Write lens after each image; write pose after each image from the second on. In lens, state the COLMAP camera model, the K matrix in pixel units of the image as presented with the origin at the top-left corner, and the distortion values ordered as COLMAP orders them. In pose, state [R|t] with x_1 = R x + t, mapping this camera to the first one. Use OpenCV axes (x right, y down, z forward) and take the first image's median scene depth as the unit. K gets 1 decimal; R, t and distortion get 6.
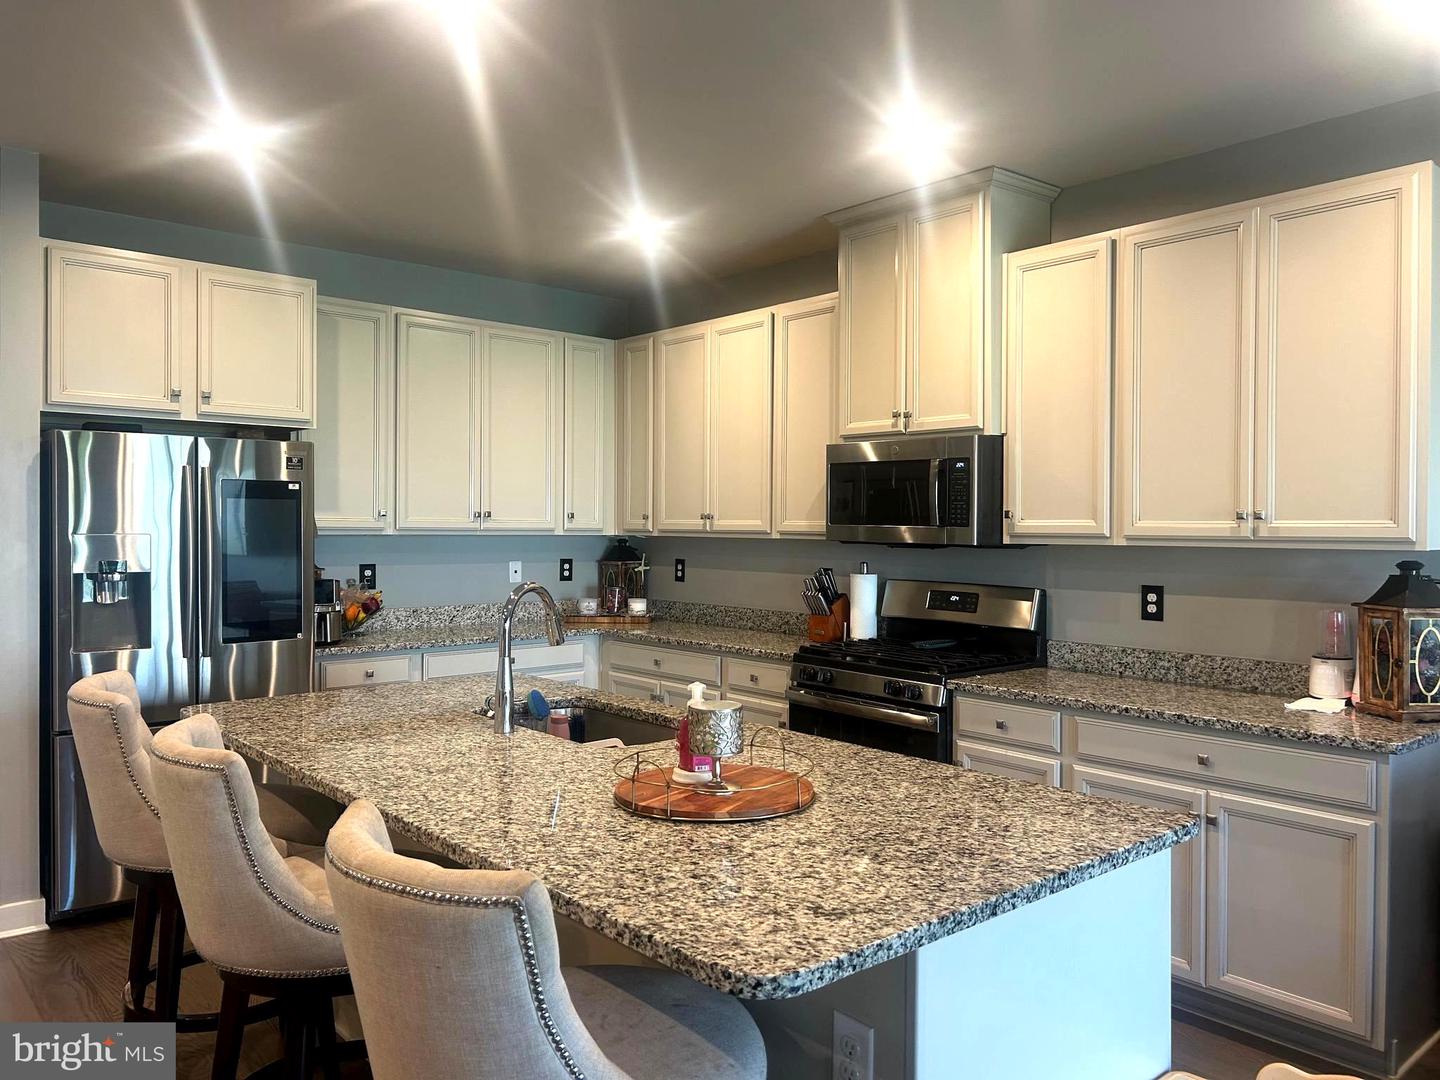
lens RADIAL K [[1078.4, 0, 719.1], [0, 1078.4, 546.7], [0, 0, 1]] dist [0.037965, -0.025344]
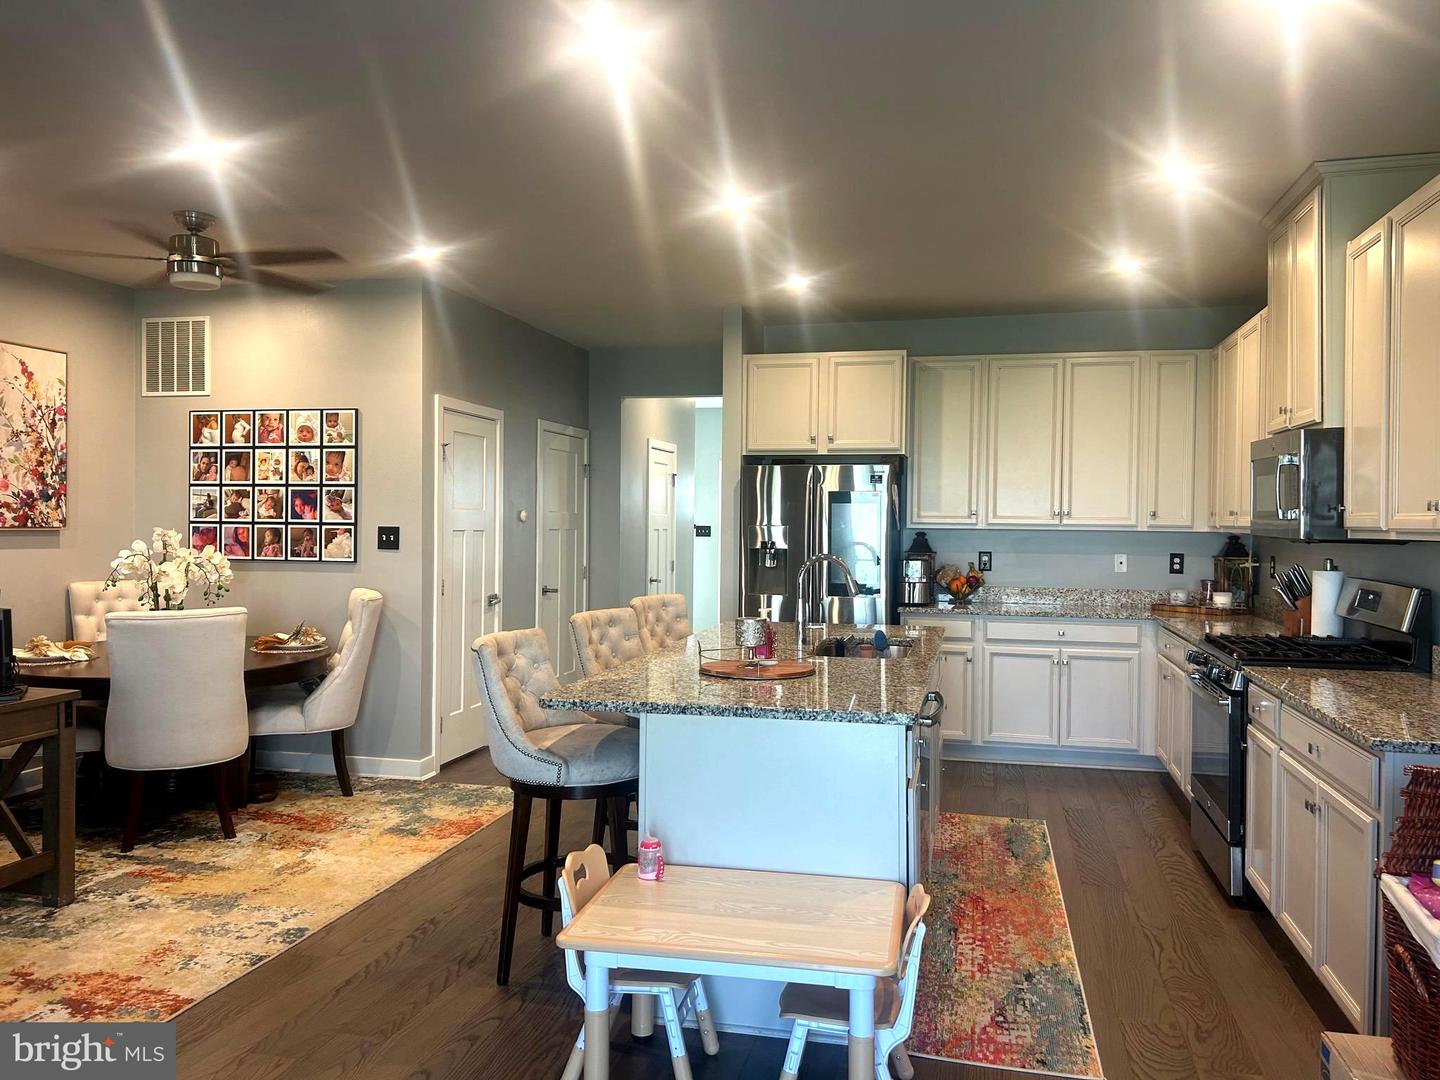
lens RADIAL K [[1078.4, 0, 719.1], [0, 1078.4, 546.7], [0, 0, 1]] dist [0.037965, -0.025344]
pose [[0.577760, 0.017841, -0.816012, 0.690319], [-0.021791, 0.999742, 0.006429, 0.010382], [0.815916, 0.014067, 0.578000, -0.025202]]
